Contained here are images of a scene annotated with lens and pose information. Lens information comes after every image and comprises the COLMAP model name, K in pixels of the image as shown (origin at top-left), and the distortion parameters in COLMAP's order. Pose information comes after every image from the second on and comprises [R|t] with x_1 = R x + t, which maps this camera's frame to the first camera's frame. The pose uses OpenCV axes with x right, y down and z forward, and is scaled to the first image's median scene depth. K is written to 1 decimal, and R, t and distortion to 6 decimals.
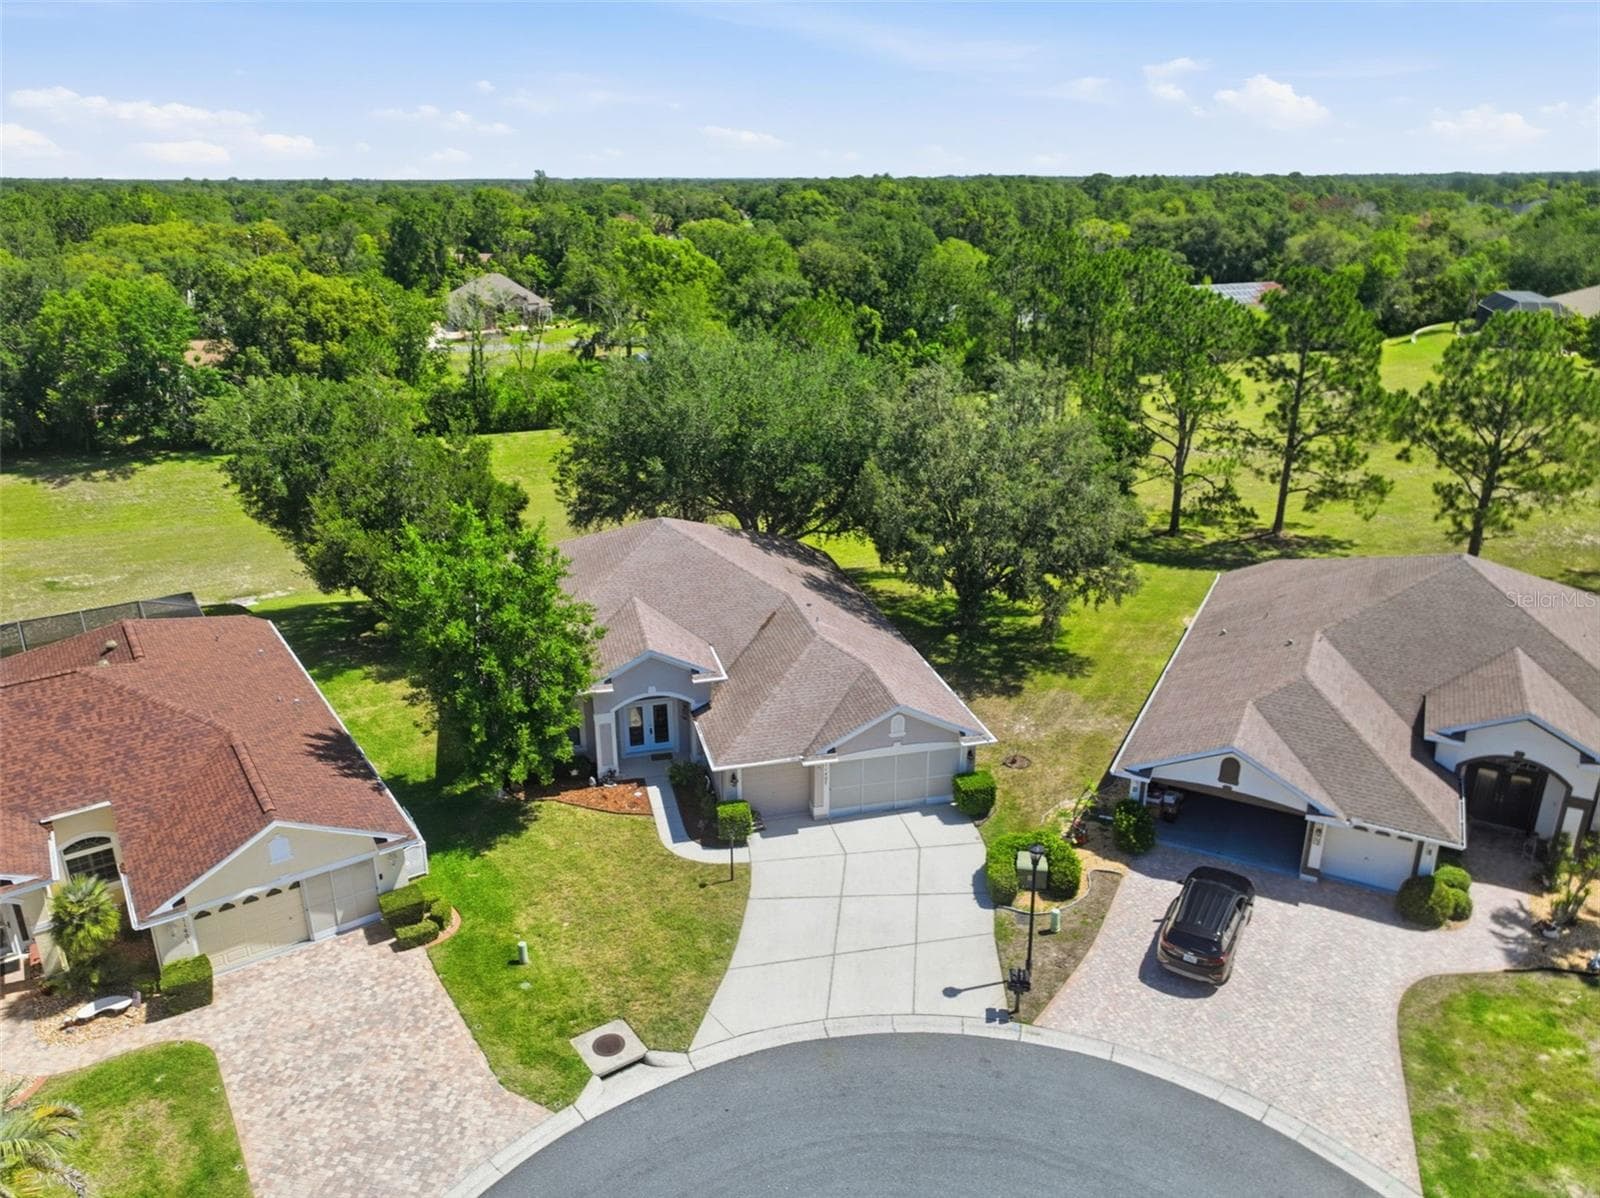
lens RADIAL K [[1132.3, 0, 793.0], [0, 1132.3, 599.9], [0, 0, 1]] dist [0.006910, 0.016725]
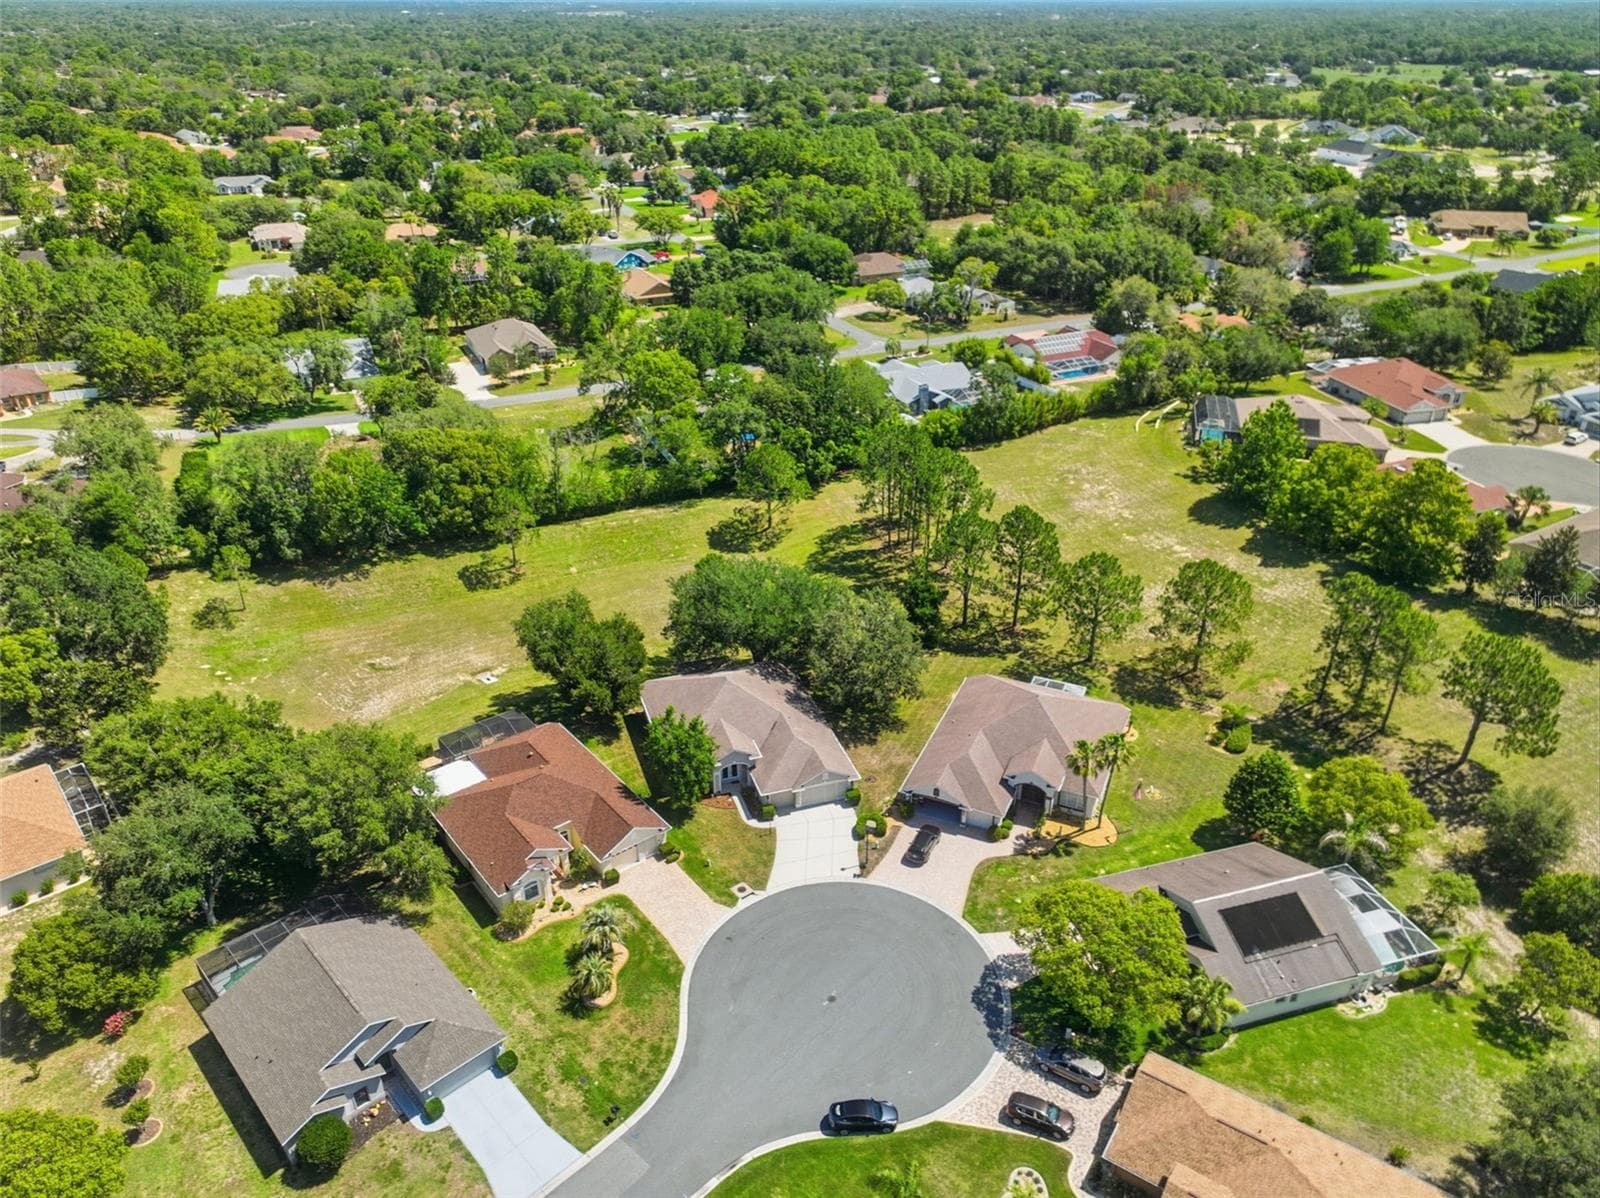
lens RADIAL K [[1132.3, 0, 793.0], [0, 1132.3, 599.9], [0, 0, 1]] dist [0.006910, 0.016725]
pose [[0.997710, -0.028973, 0.061119, -0.150906], [0.020611, 0.990867, 0.133259, -0.717312], [-0.064422, -0.131694, 0.989195, -1.763305]]
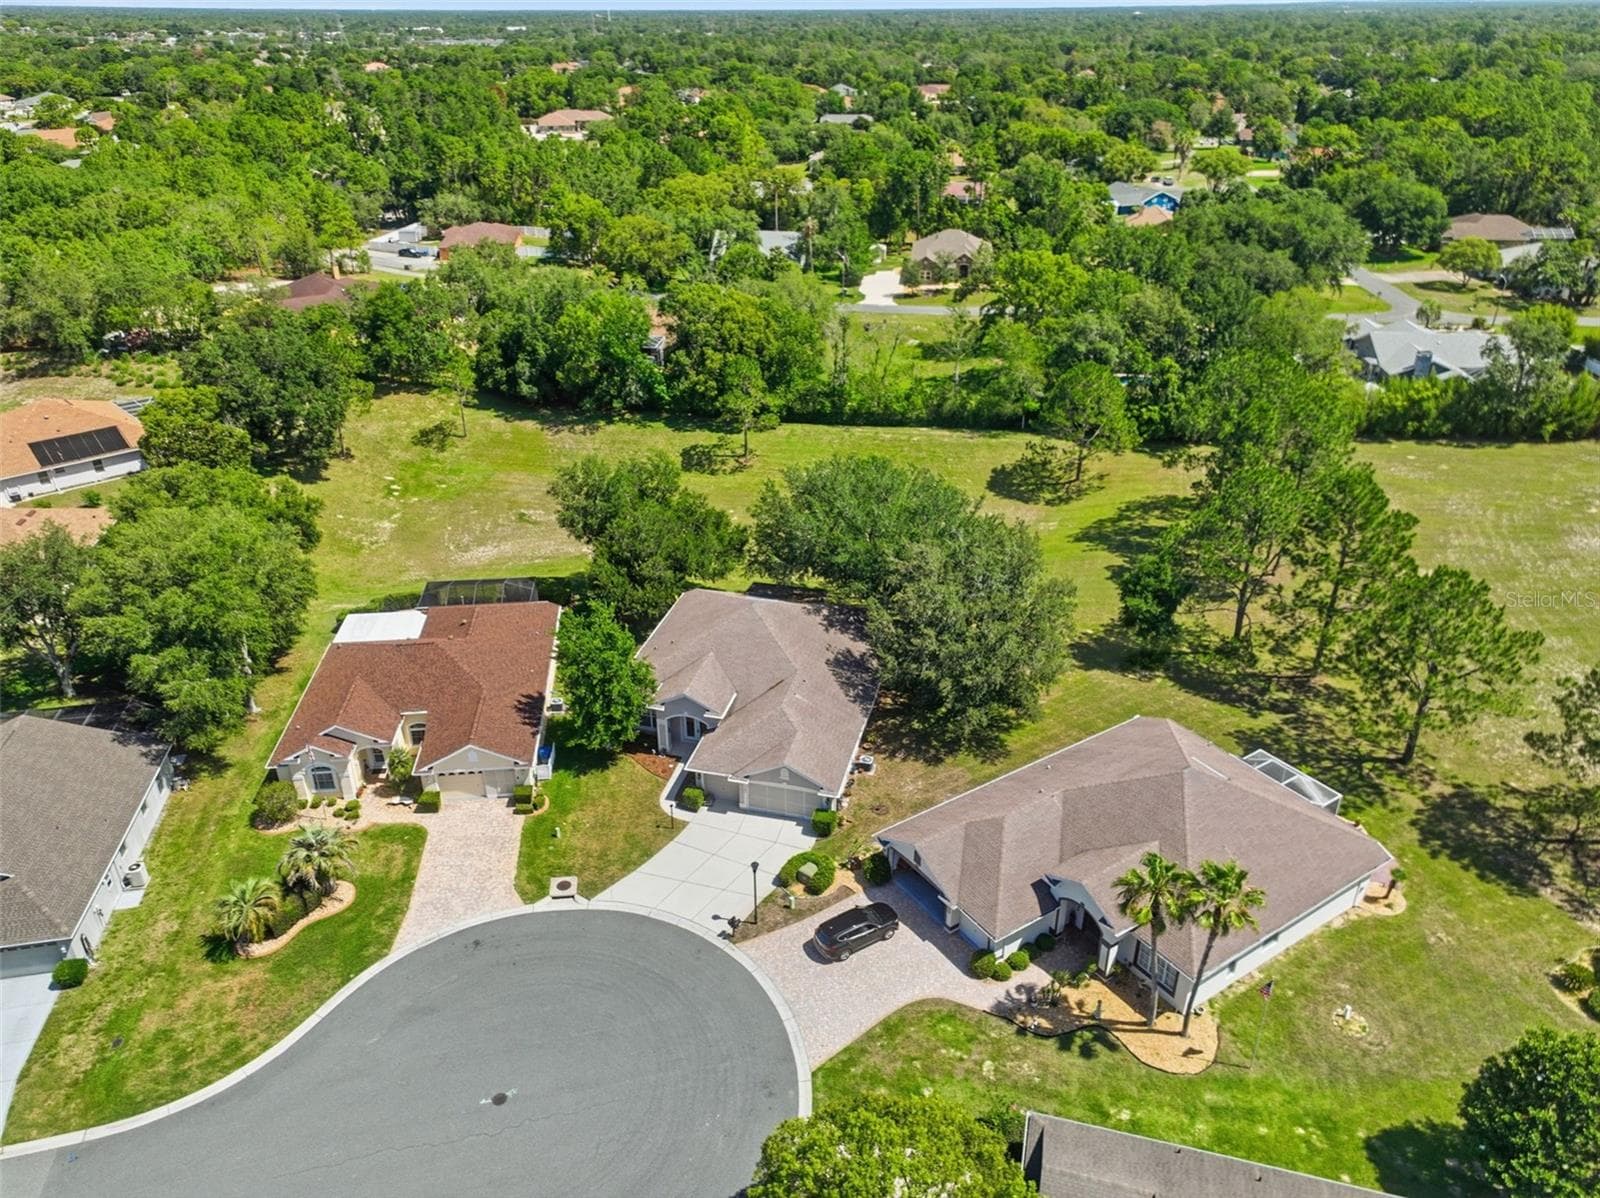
lens RADIAL K [[1132.3, 0, 793.0], [0, 1132.3, 599.9], [0, 0, 1]] dist [0.006910, 0.016725]
pose [[0.878413, 0.222351, -0.423027, 0.822560], [-0.166375, 0.972080, 0.165467, -0.465654], [0.448008, -0.074967, 0.890881, -0.575432]]
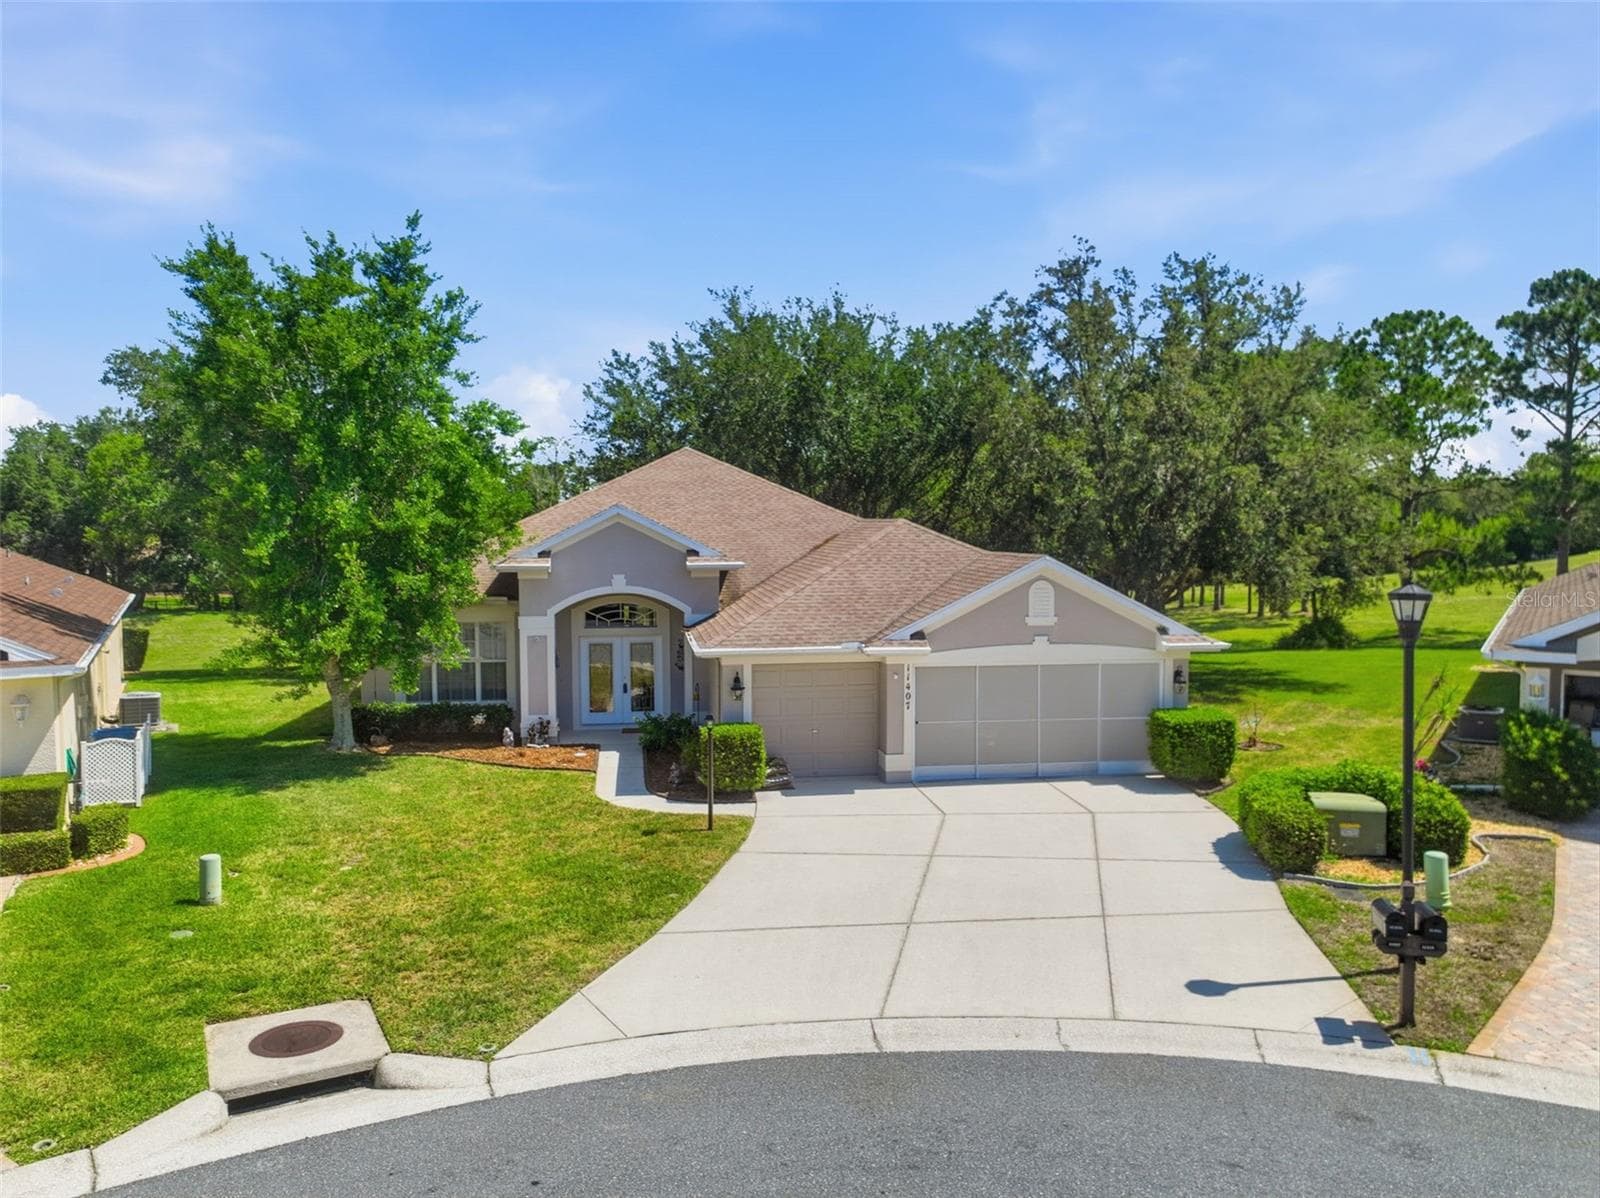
lens RADIAL K [[1132.3, 0, 793.0], [0, 1132.3, 599.9], [0, 0, 1]] dist [0.006910, 0.016725]
pose [[0.994368, 0.006417, -0.105788, 0.032472], [-0.036596, 0.957560, -0.285903, 0.279903], [0.099464, 0.288164, 0.952401, 0.484205]]
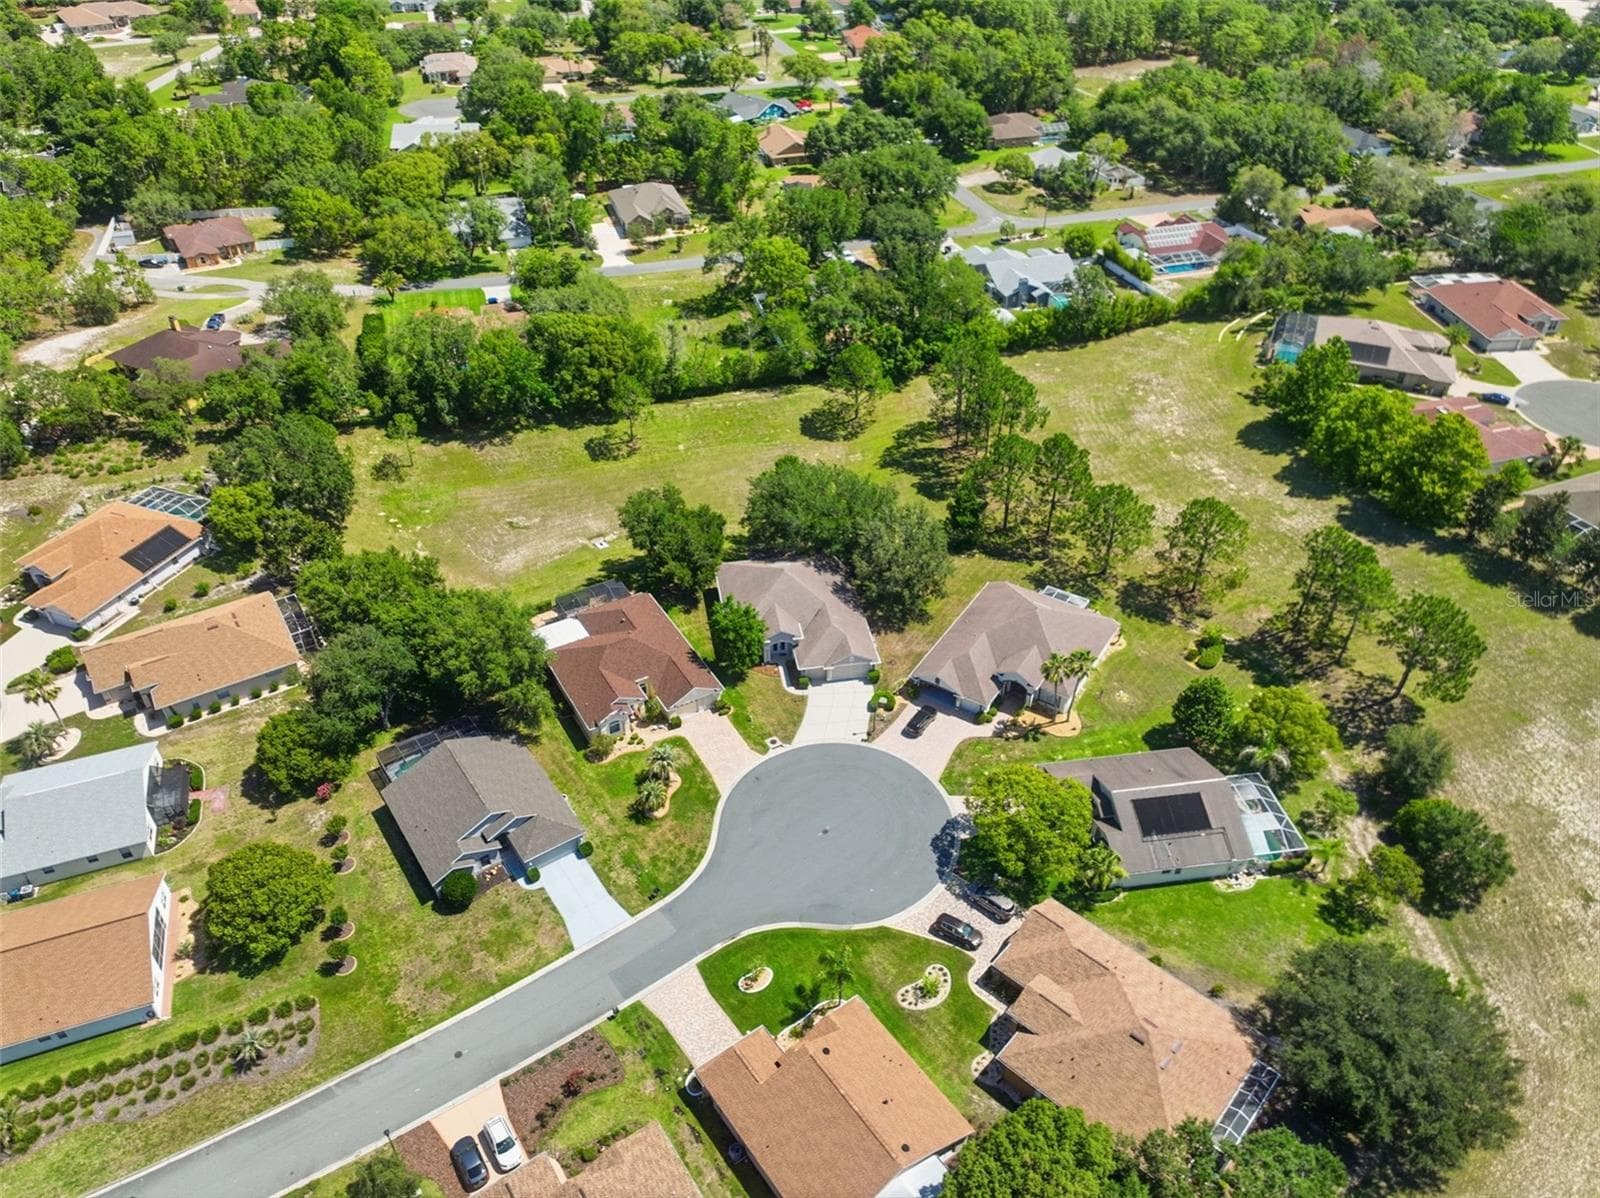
lens RADIAL K [[1132.3, 0, 793.0], [0, 1132.3, 599.9], [0, 0, 1]] dist [0.006910, 0.016725]
pose [[0.996766, 0.050506, -0.062498, 0.124953], [-0.030039, 0.955591, 0.293160, -1.115679], [0.074529, -0.290335, 0.954018, -2.368992]]
